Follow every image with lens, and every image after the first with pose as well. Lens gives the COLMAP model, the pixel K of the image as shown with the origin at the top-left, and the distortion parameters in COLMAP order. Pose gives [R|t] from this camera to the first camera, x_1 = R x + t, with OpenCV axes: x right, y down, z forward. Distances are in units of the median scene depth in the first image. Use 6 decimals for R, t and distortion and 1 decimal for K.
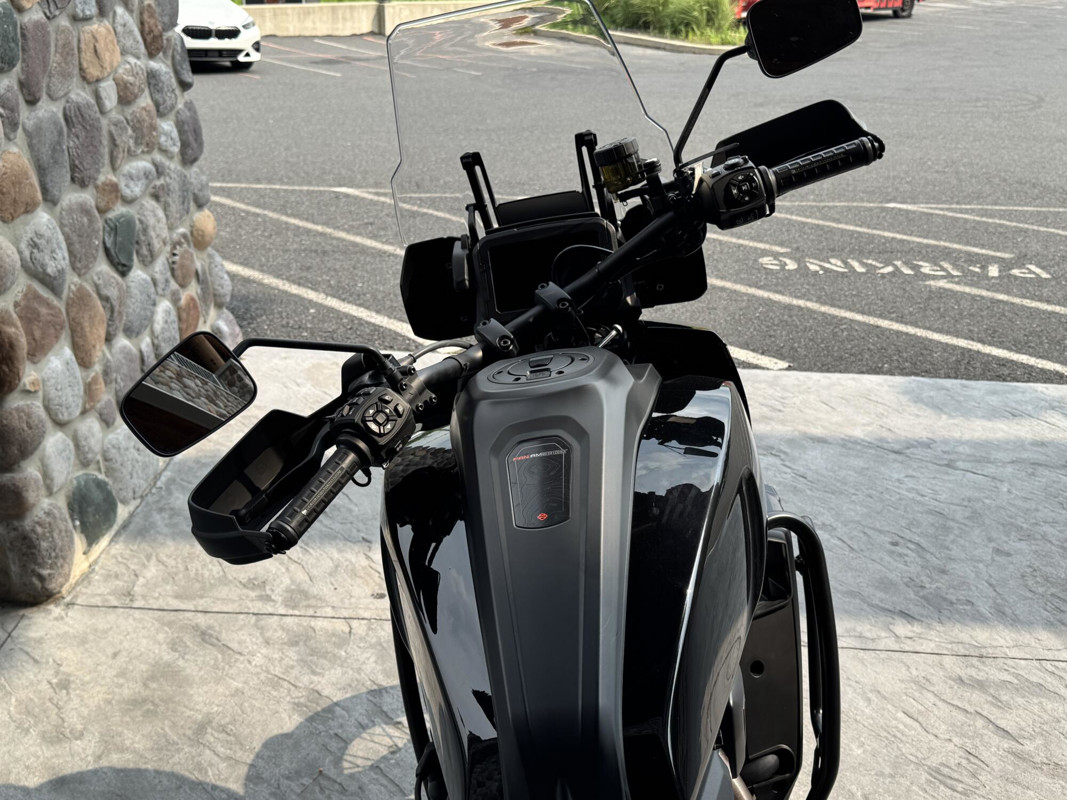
lens RADIAL K [[1153.2, 0, 533.5], [0, 1153.2, 400.0], [0, 0, 1]] dist [0.258812, -0.626485]
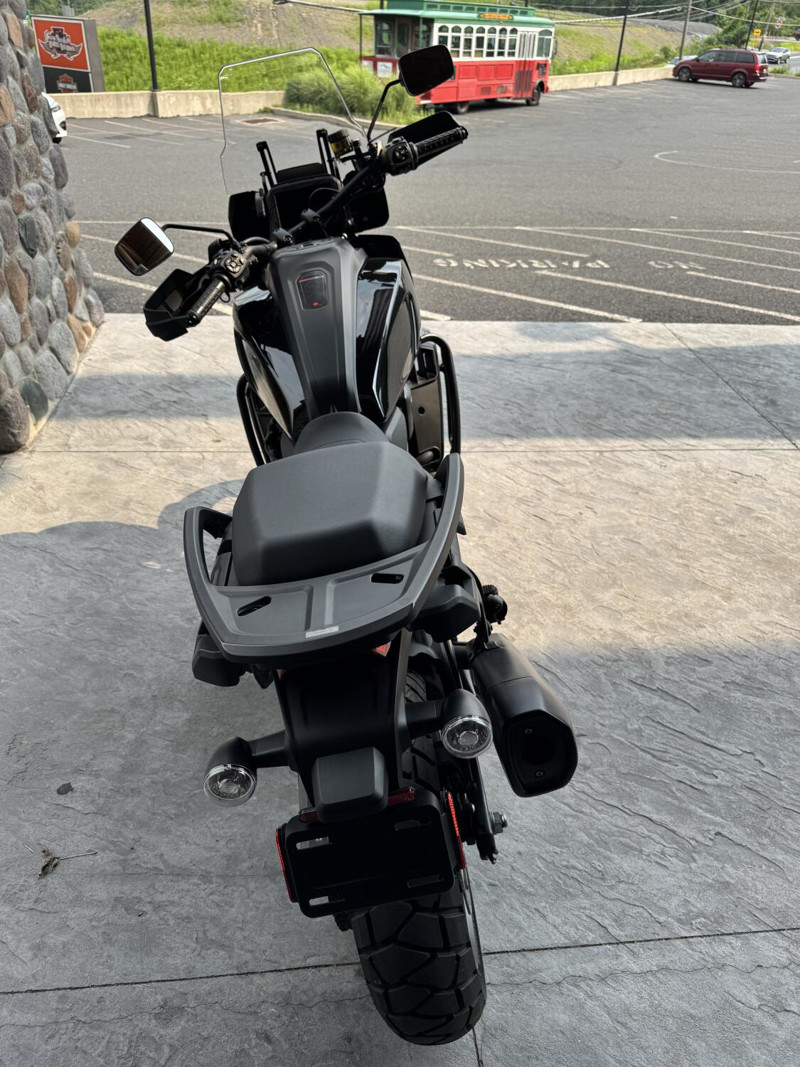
lens RADIAL K [[833.3, 0, 400.0], [0, 833.3, 533.5], [0, 0, 1]] dist [0.081861, -0.082231]
pose [[0.990253, -0.065643, 0.122838, -0.019602], [0.046422, 0.987095, 0.153261, 0.104566], [-0.131313, -0.146065, 0.980521, -0.229522]]
